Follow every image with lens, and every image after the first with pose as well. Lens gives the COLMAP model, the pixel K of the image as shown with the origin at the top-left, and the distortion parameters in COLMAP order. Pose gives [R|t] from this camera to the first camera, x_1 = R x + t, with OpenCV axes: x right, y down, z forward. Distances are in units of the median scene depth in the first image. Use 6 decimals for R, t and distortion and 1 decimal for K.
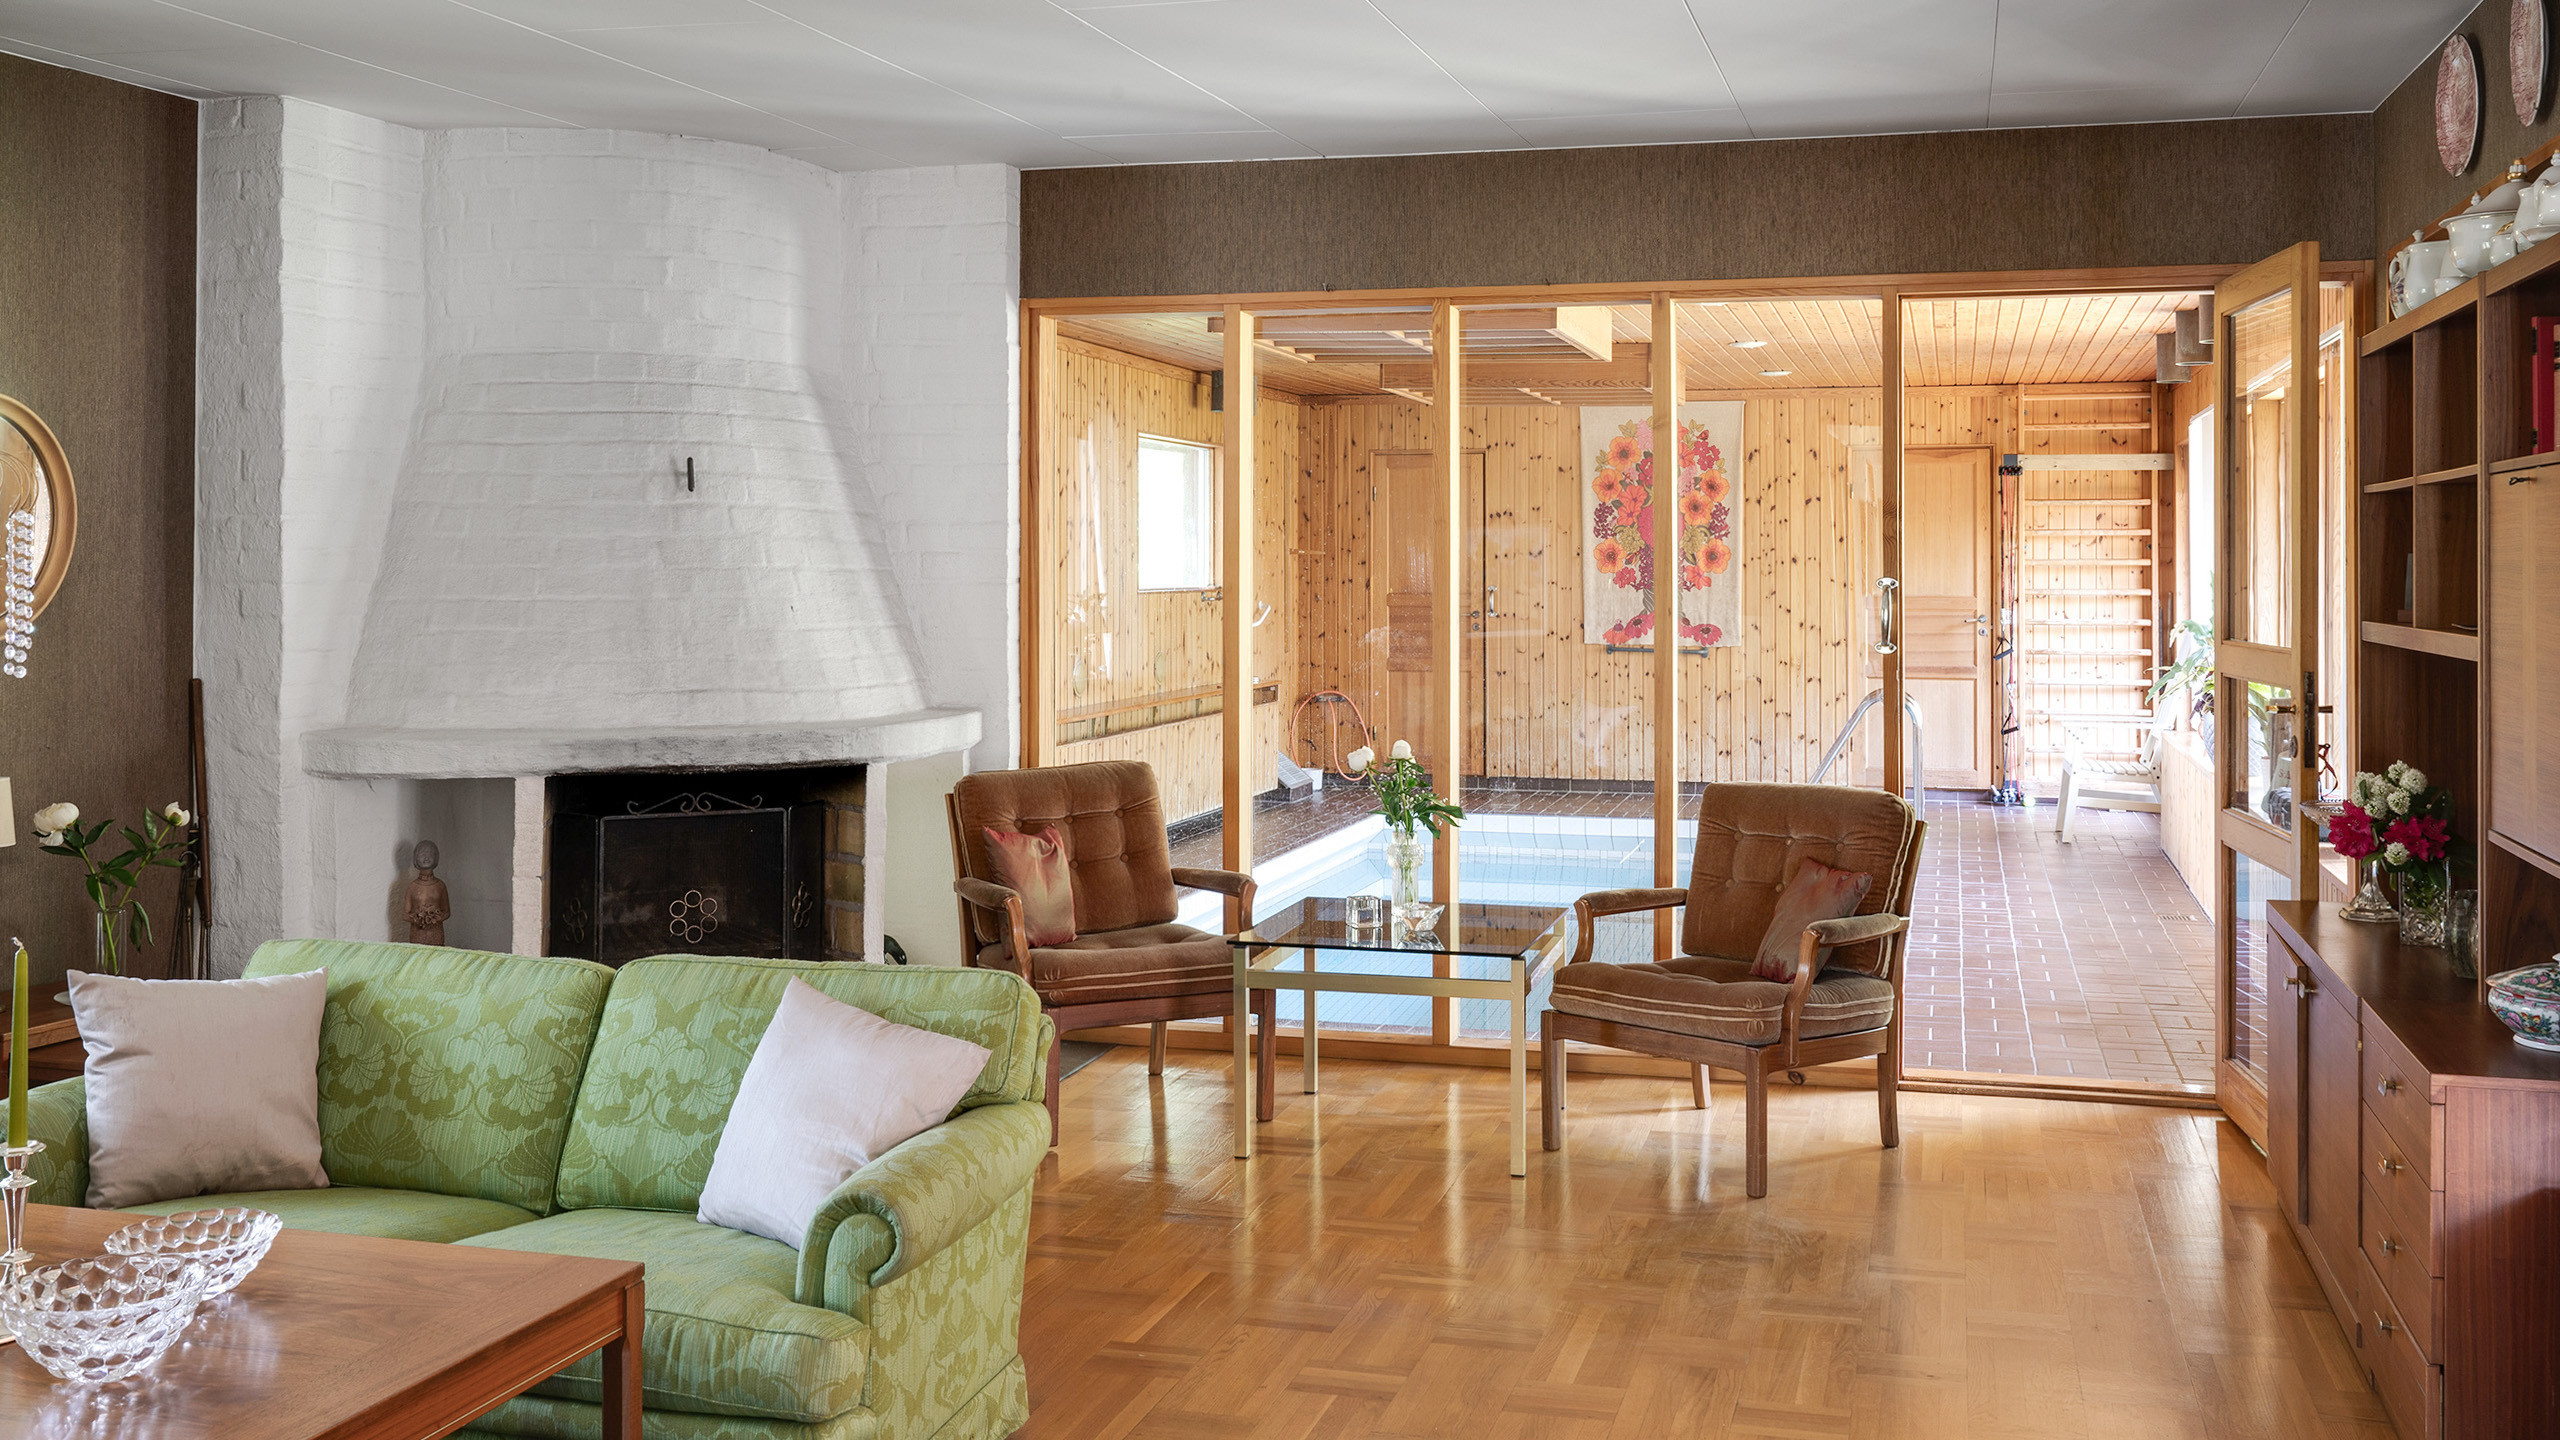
lens RADIAL K [[2598.5, 0, 1272.1], [0, 2598.5, 543.6], [0, 0, 1]] dist [0.055270, 0.000000]
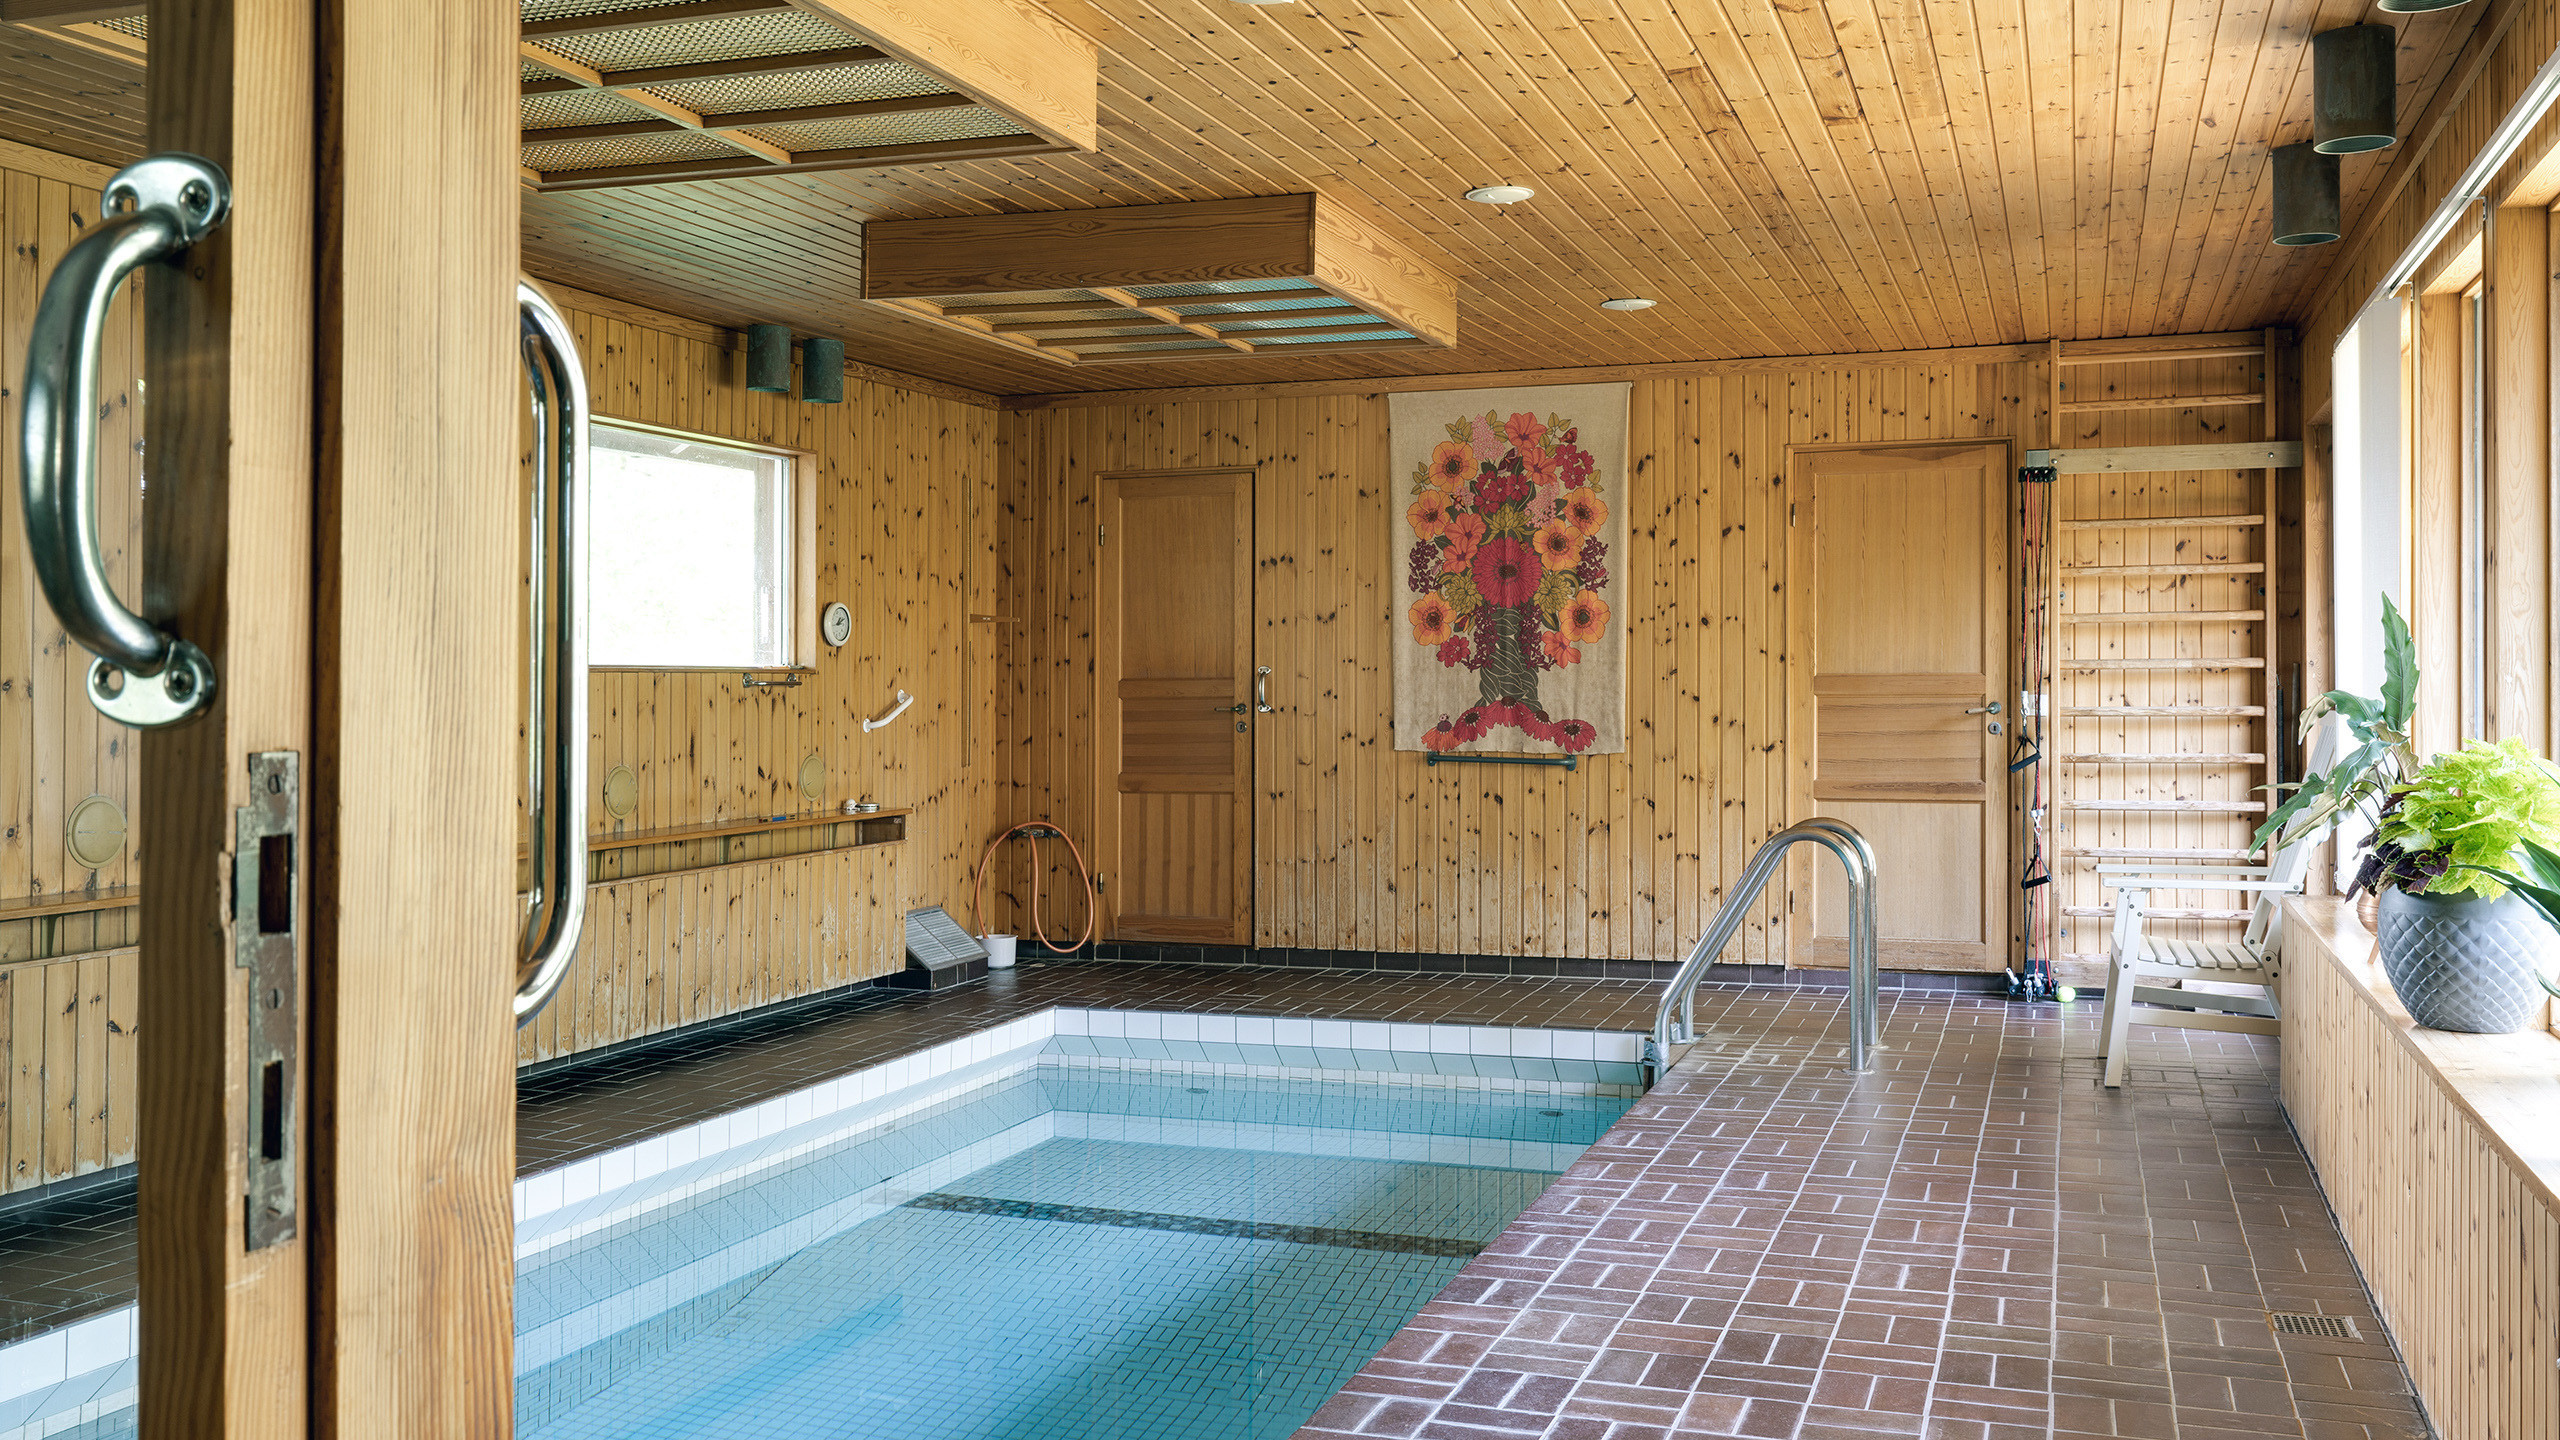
lens RADIAL K [[2211.2, 0, 1285.0], [0, 2211.2, 714.7], [0, 0, 1]] dist [0.009056, 0.015848]
pose [[0.995497, -0.006804, -0.094545, 0.147642], [0.008530, 0.999804, 0.017863, 0.019006], [0.094405, -0.018589, 0.995360, 0.434141]]
